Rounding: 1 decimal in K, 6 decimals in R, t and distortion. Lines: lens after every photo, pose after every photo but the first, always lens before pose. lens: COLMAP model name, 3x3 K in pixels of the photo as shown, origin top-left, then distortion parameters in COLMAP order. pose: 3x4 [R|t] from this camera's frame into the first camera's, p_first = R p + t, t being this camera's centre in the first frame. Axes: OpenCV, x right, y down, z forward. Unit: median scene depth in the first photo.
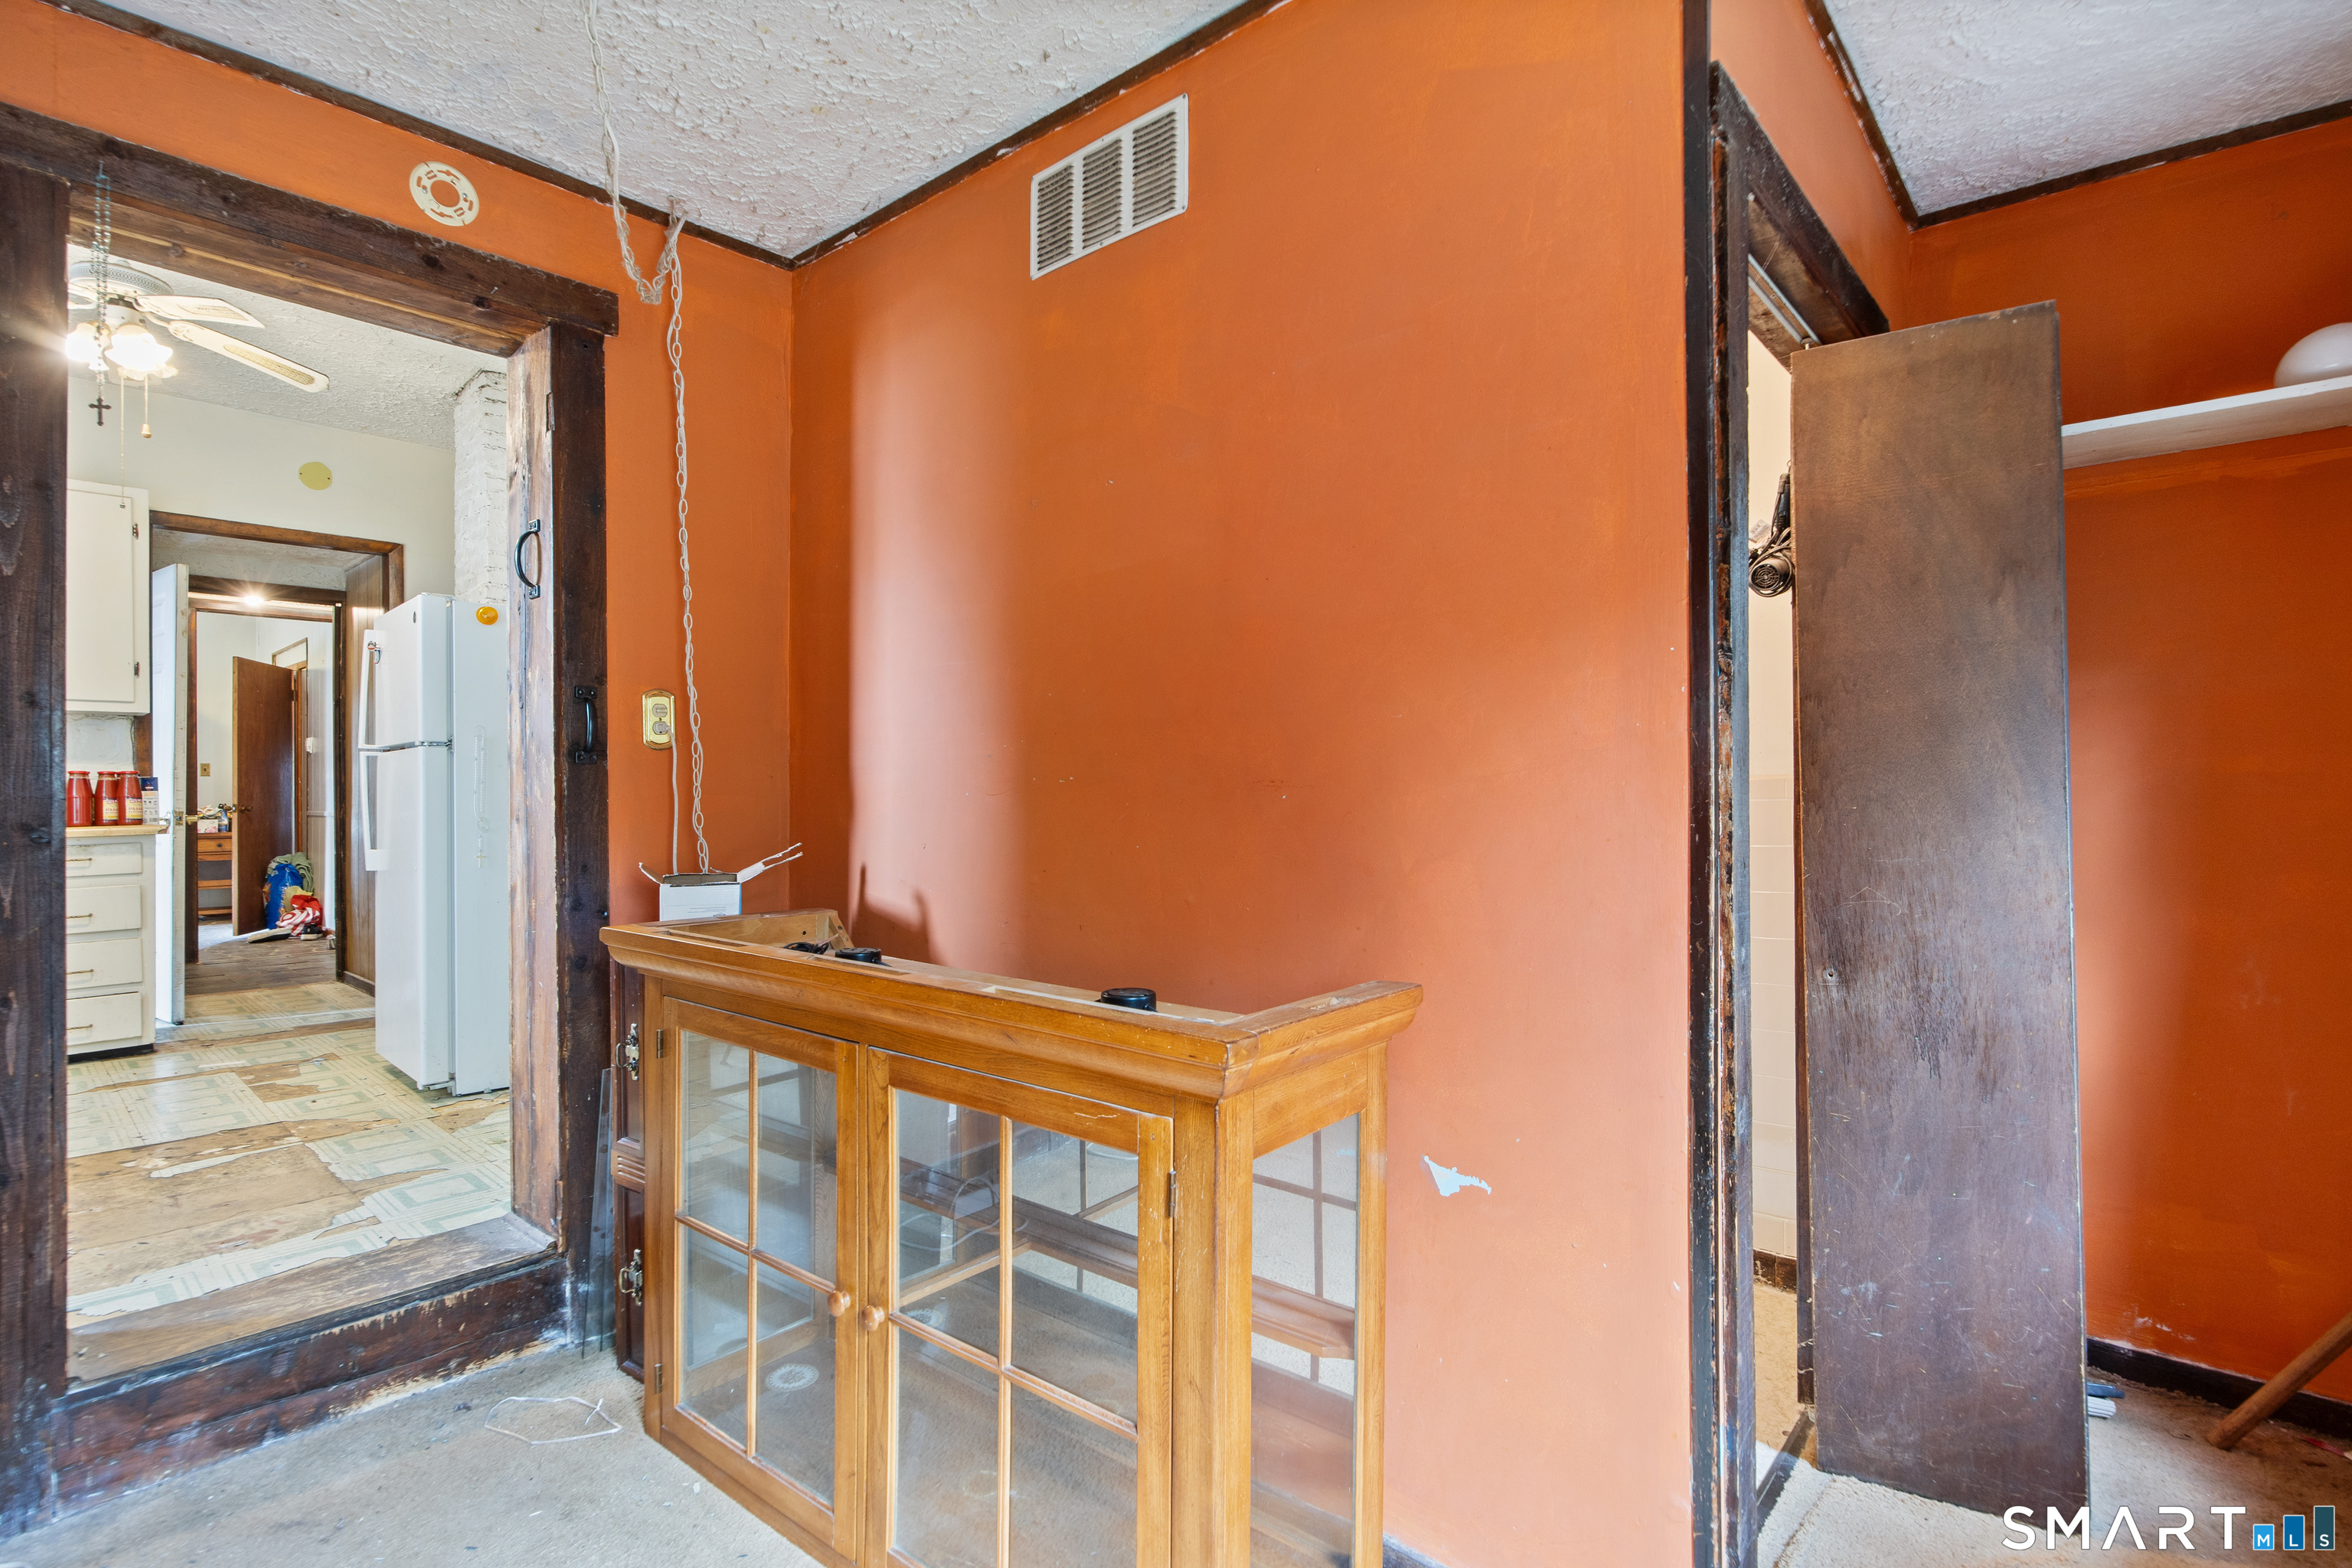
lens RADIAL K [[1110.6, 0, 1191.1], [0, 1110.6, 787.6], [0, 0, 1]] dist [-0.005007, -0.000303]
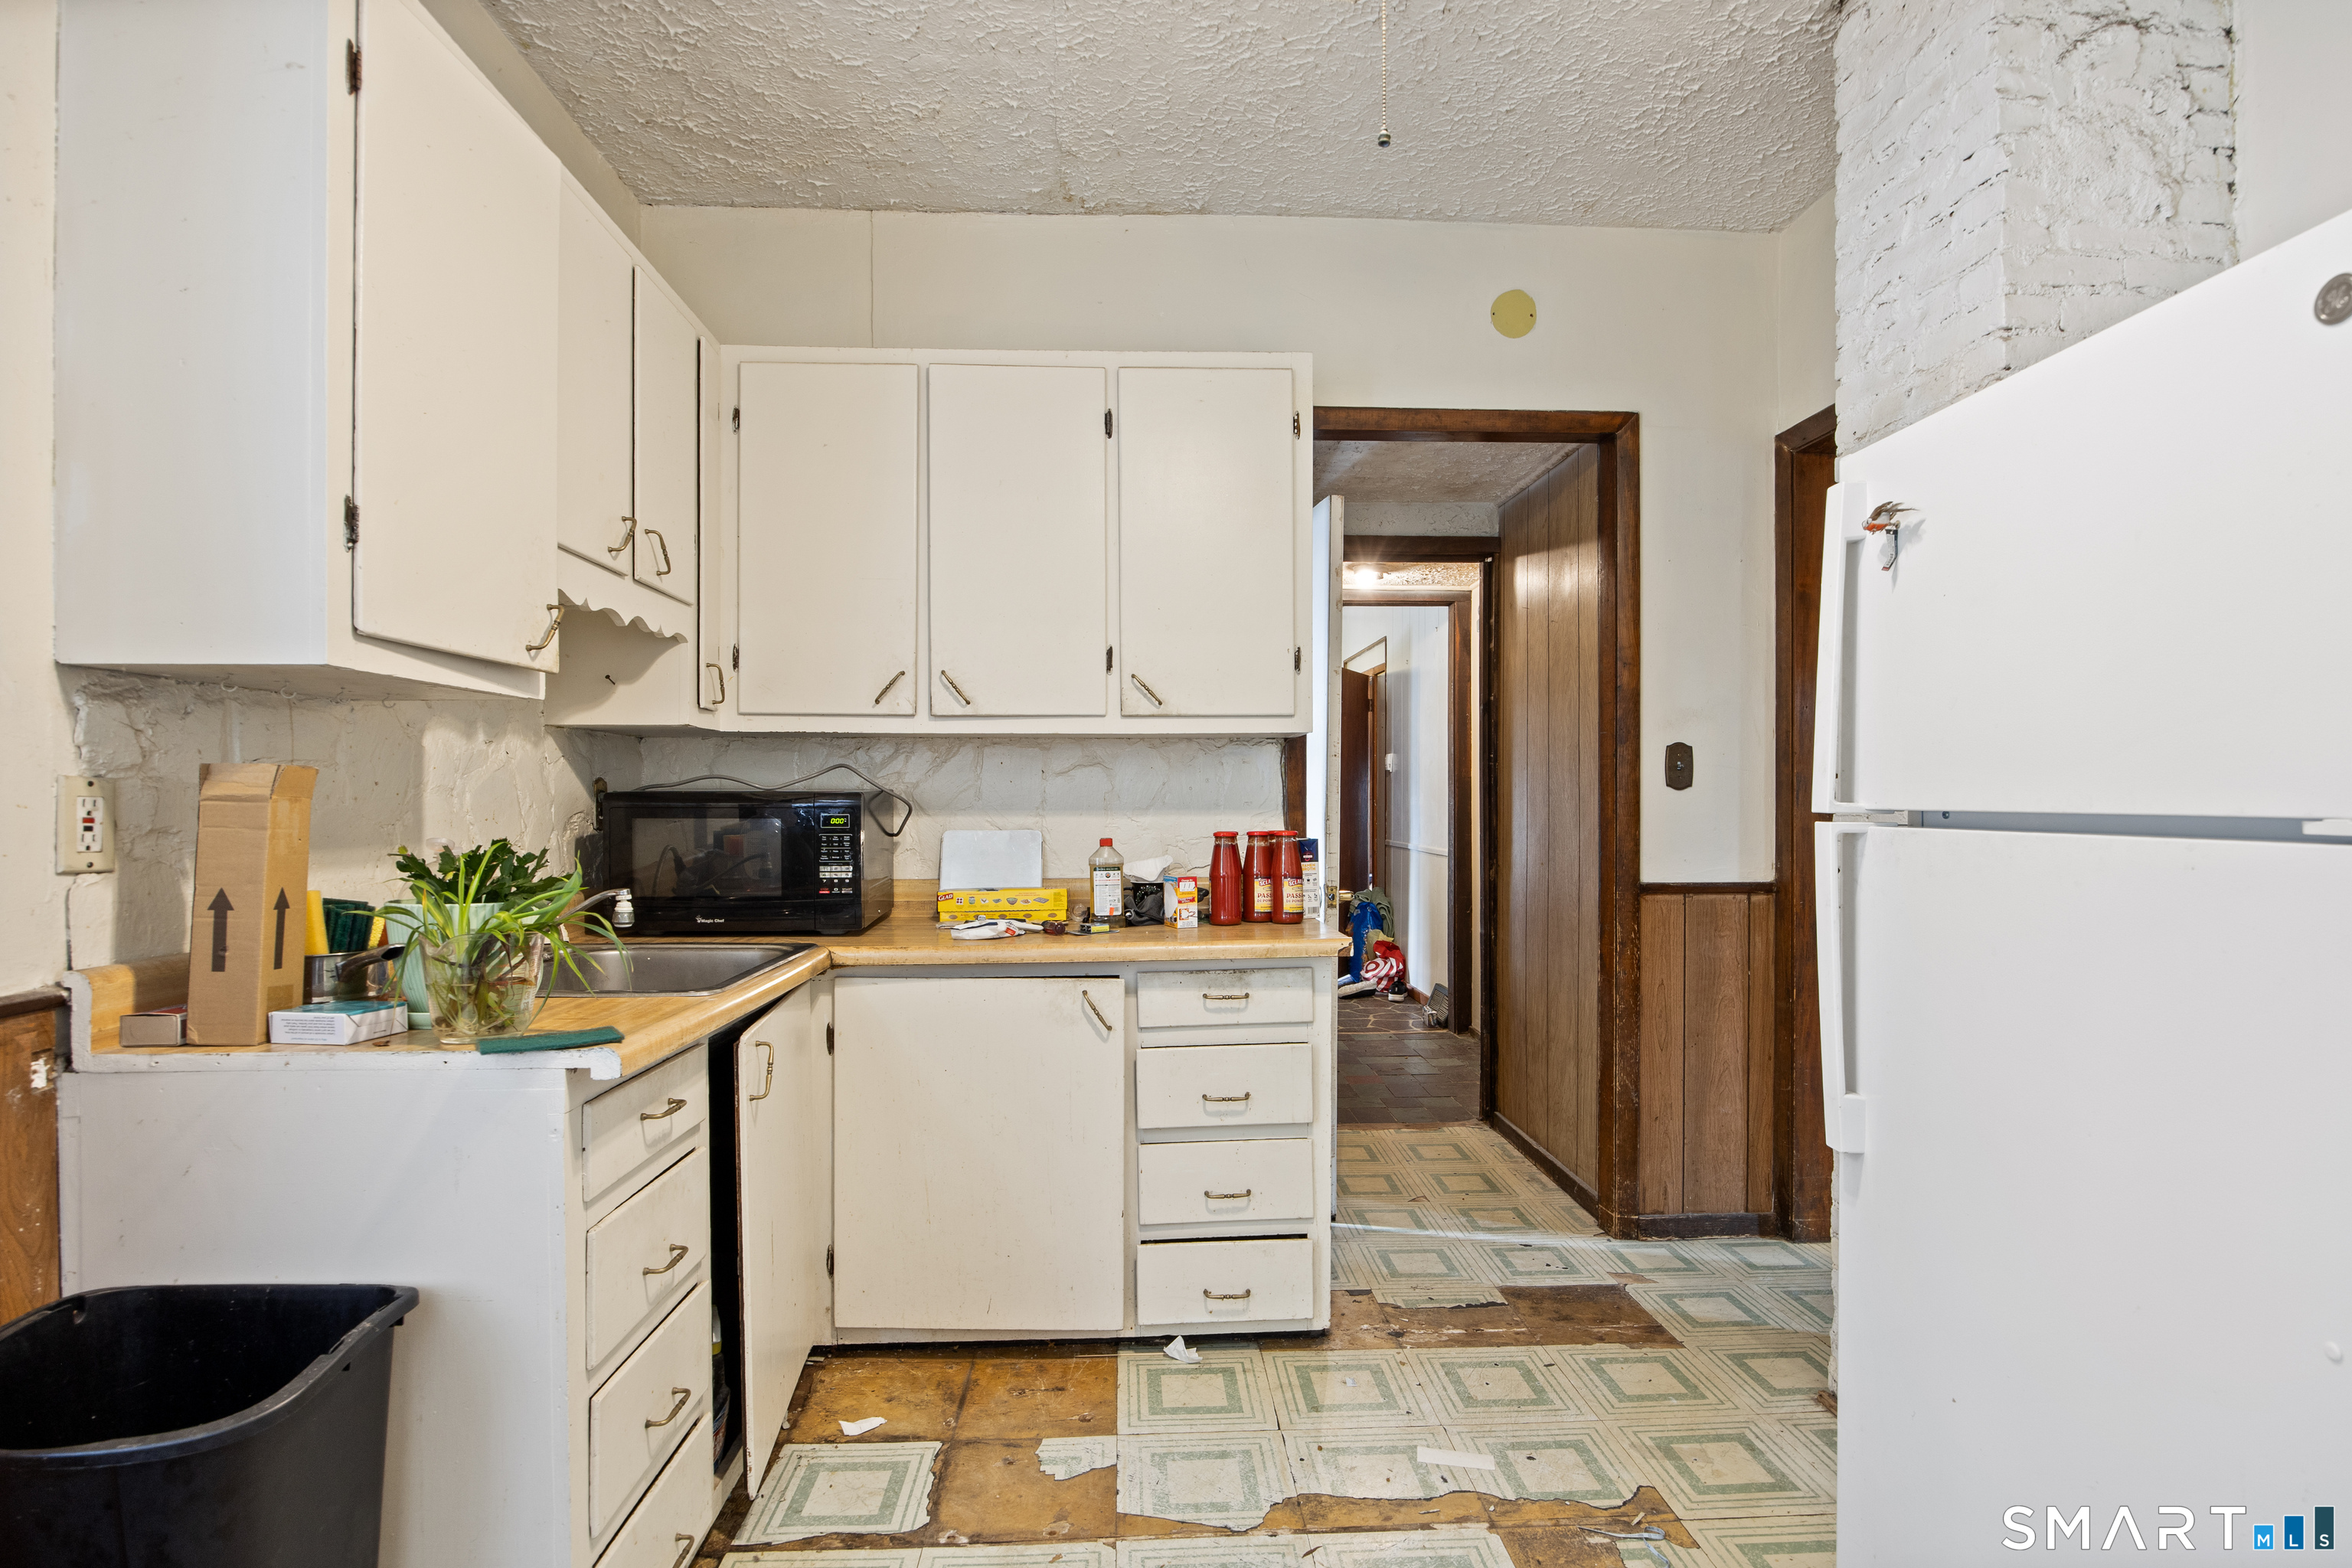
lens RADIAL K [[1110.6, 0, 1173.8], [0, 1110.6, 783.4], [0, 0, 1]] dist [-0.005007, -0.000303]
pose [[0.704440, 0.002284, -0.709759, -0.505747], [-0.001653, 0.999997, 0.001577, -0.036879], [0.709761, 0.000062, 0.704442, 0.467429]]
